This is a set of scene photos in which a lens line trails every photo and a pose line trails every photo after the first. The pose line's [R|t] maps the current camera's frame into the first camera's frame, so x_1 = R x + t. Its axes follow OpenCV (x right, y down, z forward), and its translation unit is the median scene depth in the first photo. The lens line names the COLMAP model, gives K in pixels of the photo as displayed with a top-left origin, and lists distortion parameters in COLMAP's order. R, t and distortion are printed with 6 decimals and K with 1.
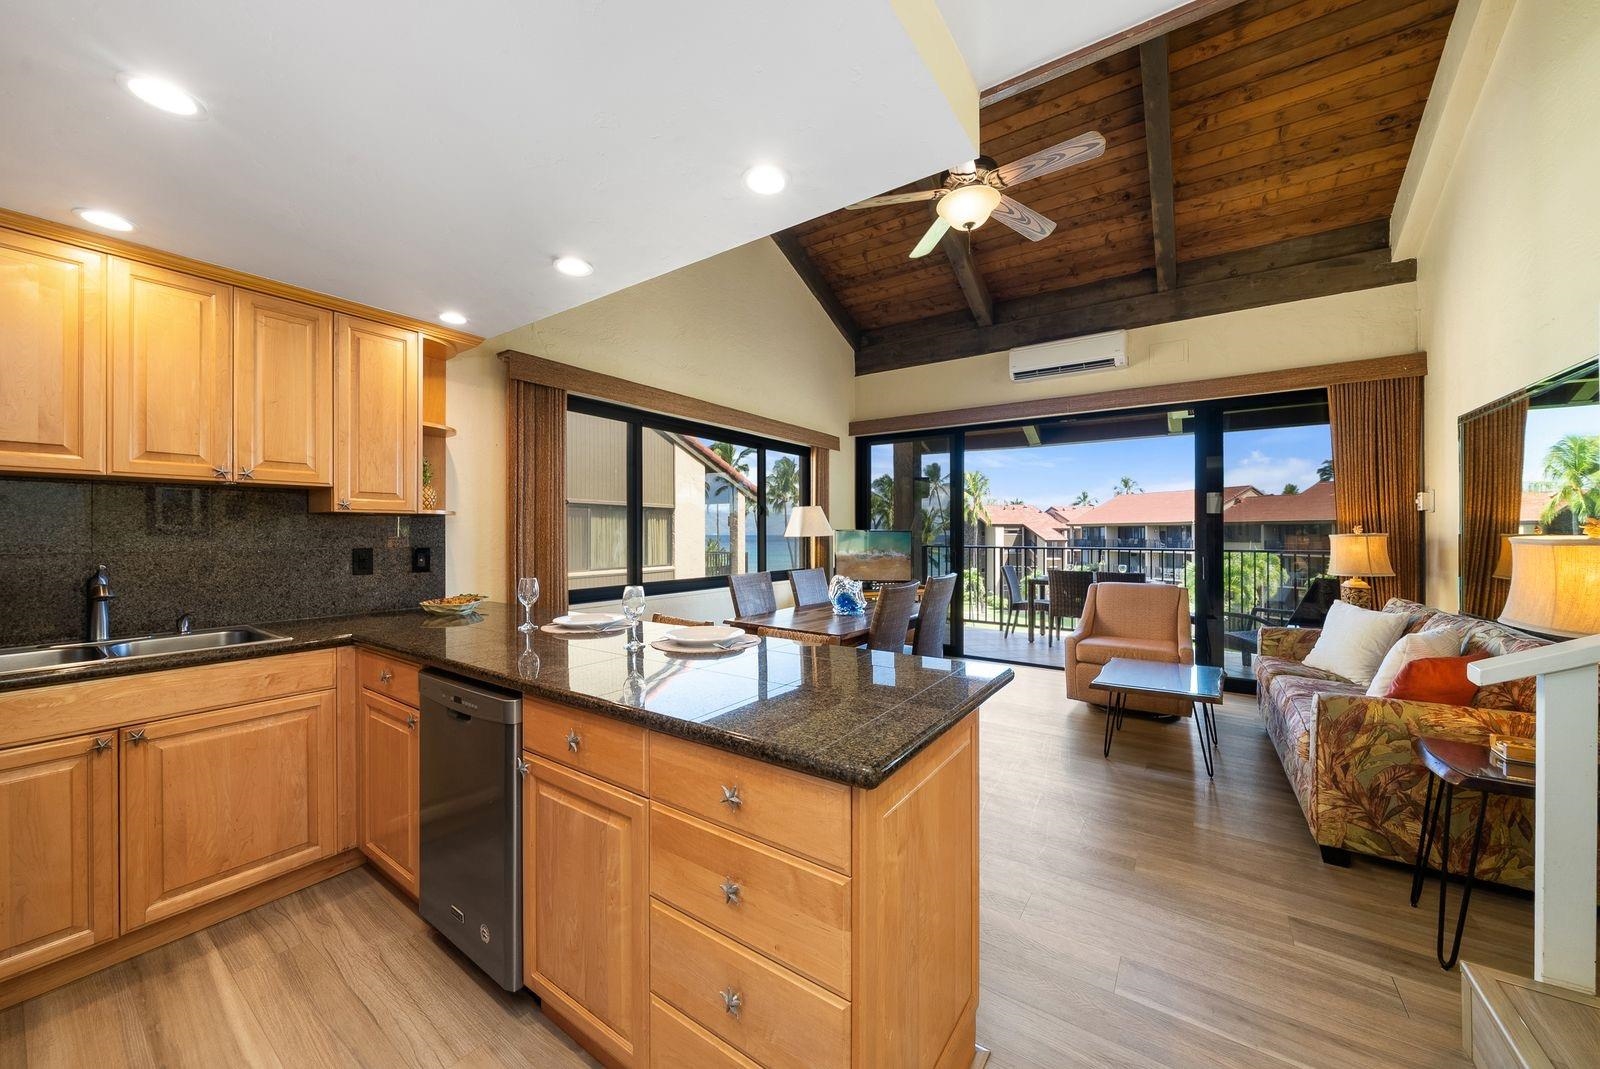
lens RADIAL K [[608.8, 0, 801.1], [0, 608.8, 531.9], [0, 0, 1]] dist [-0.015161, -0.000331]
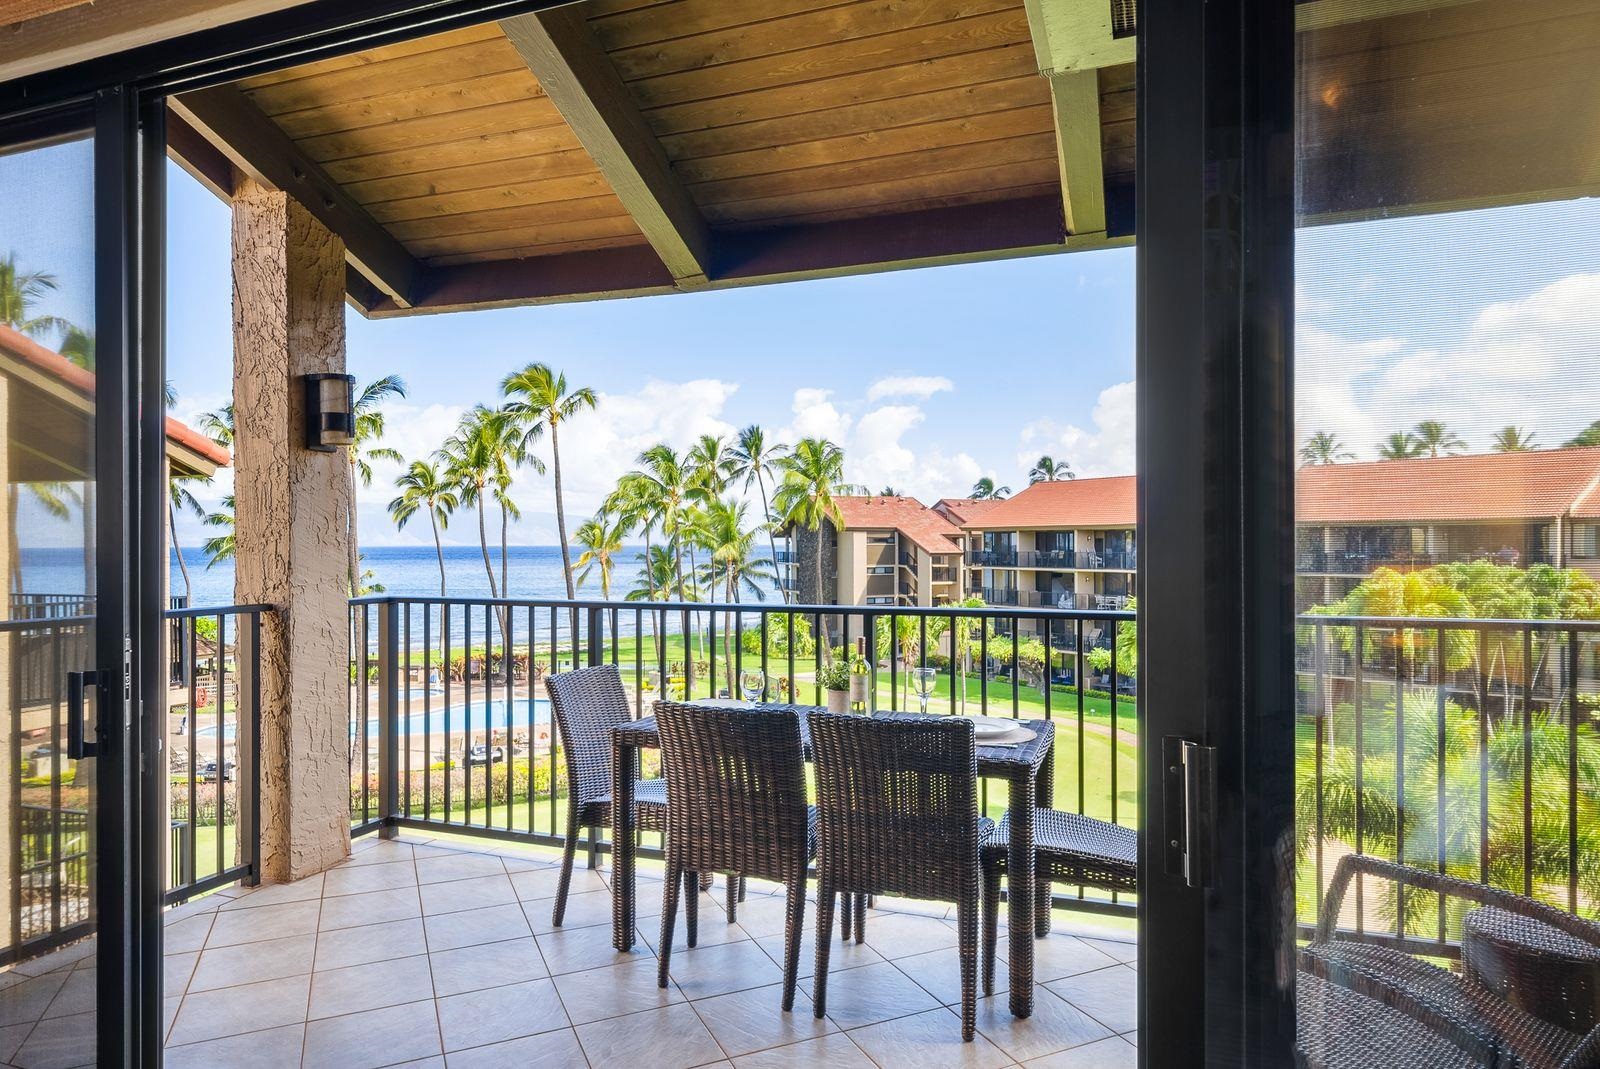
lens RADIAL K [[992.9, 0, 835.8], [0, 992.9, 541.0], [0, 0, 1]] dist [-0.014401, 0.007912]
pose [[0.961990, -0.005250, 0.273033, 0.414731], [0.005108, 0.999986, 0.001232, -0.009123], [-0.273036, 0.000210, 0.962004, 0.632231]]
